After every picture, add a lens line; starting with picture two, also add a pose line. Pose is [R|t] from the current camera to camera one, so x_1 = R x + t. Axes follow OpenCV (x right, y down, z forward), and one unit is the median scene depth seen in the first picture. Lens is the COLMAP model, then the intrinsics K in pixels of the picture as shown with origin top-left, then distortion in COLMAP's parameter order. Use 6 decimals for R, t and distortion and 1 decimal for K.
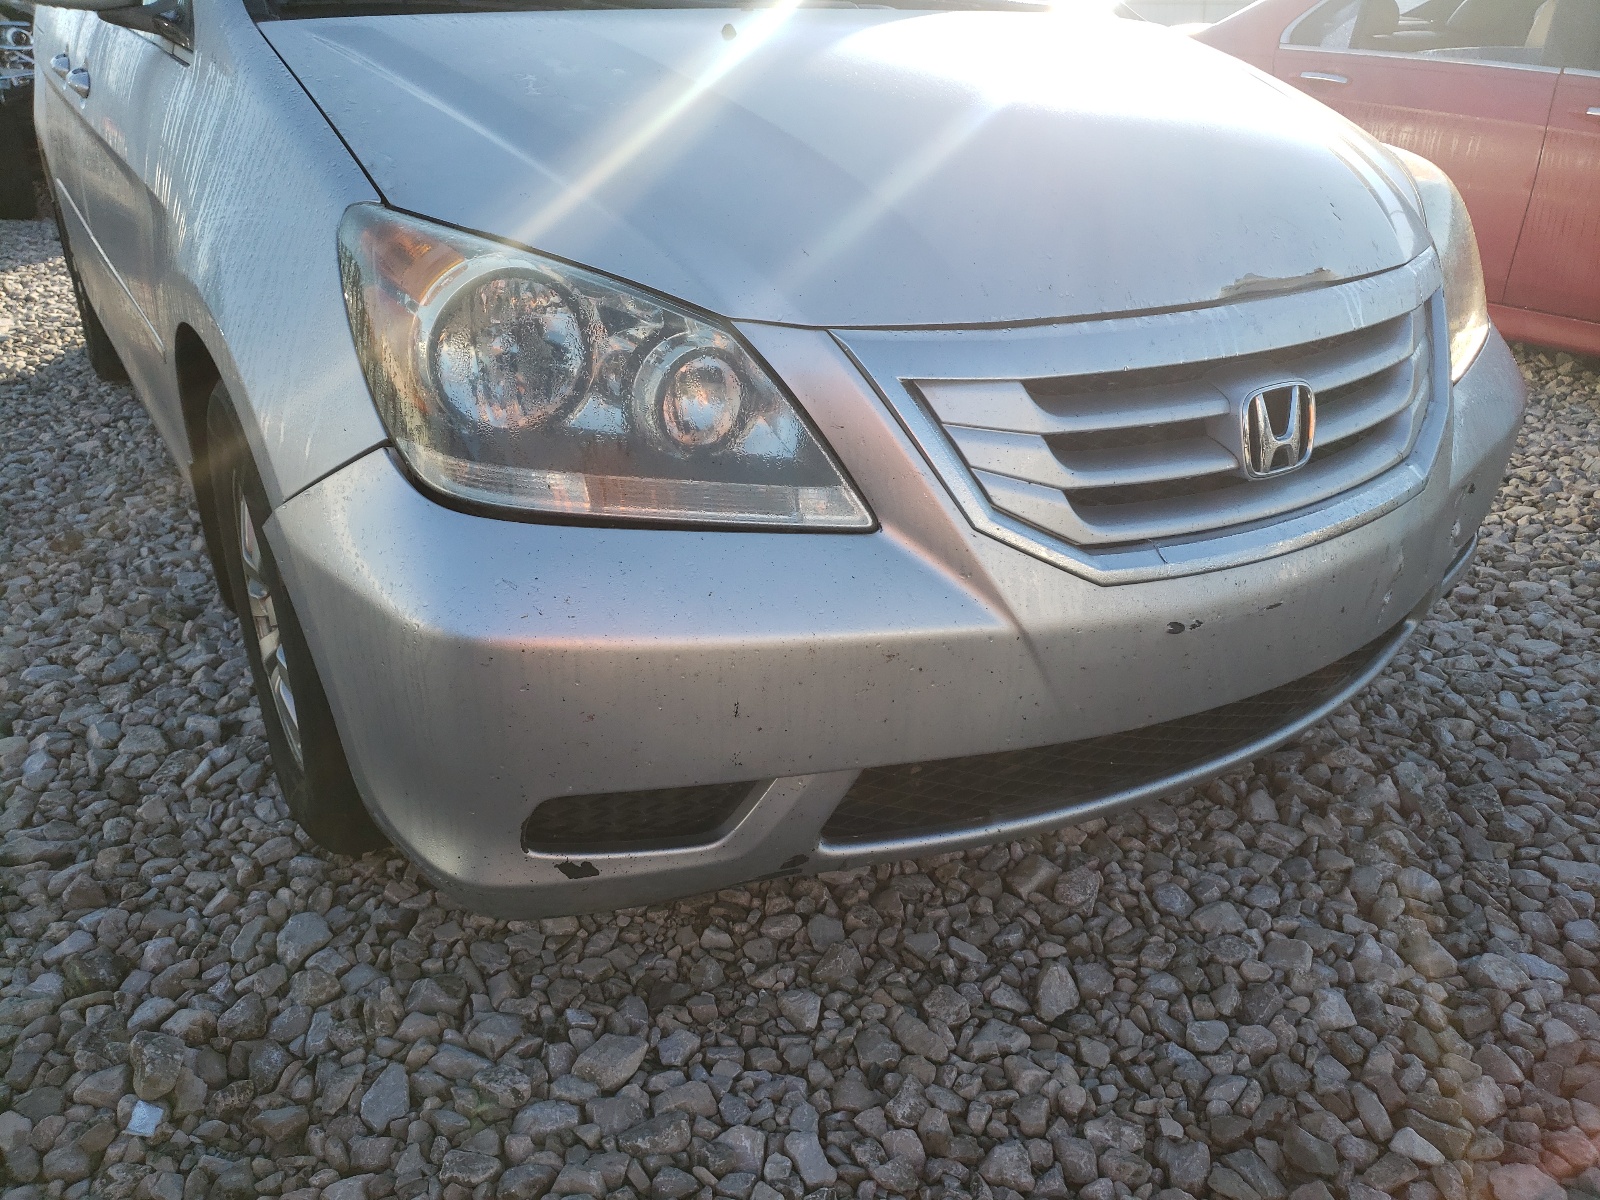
lens RADIAL K [[1337.7, 0, 800.0], [0, 1337.7, 600.0], [0, 0, 1]] dist [-0.009998, 0.094975]
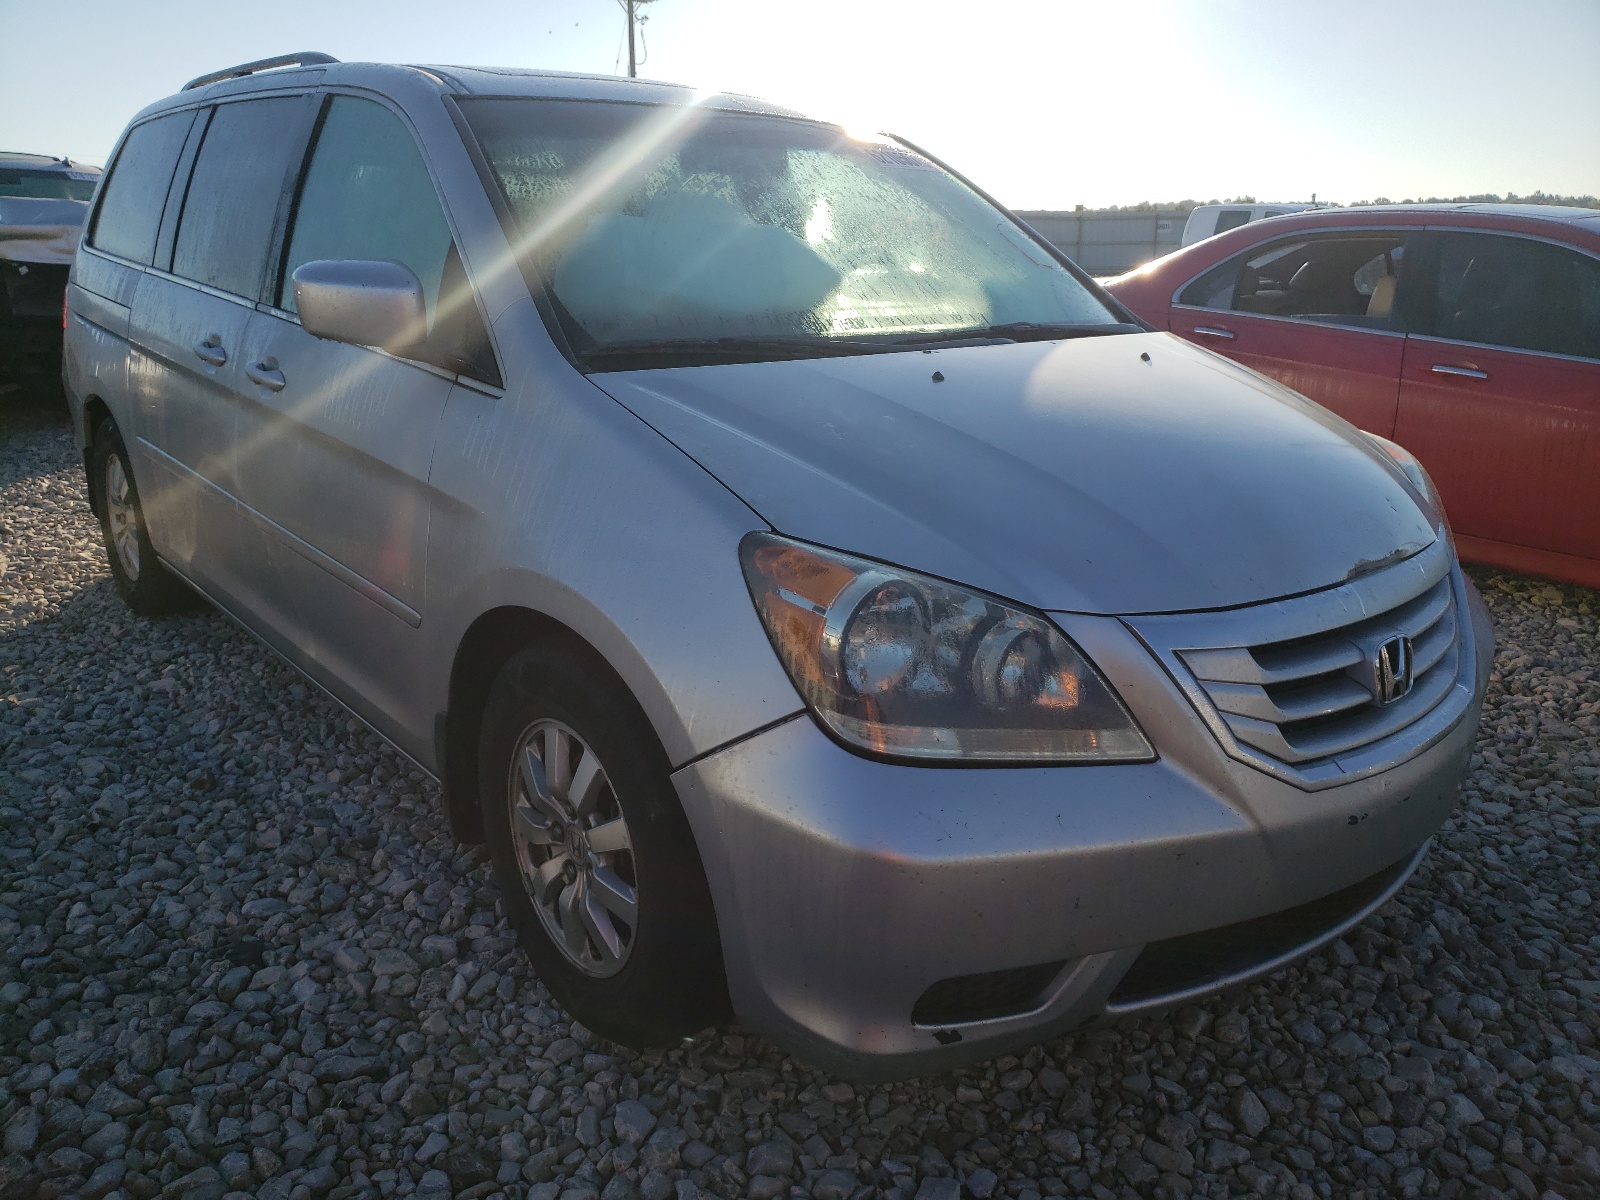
lens RADIAL K [[1356.9, 0, 800.0], [0, 1356.9, 600.0], [0, 0, 1]] dist [-0.011306, 0.098932]
pose [[0.987990, -0.030746, 0.151430, -0.380790], [0.049592, 0.991254, -0.122296, -0.047419], [-0.146345, 0.128337, 0.980873, -0.240266]]
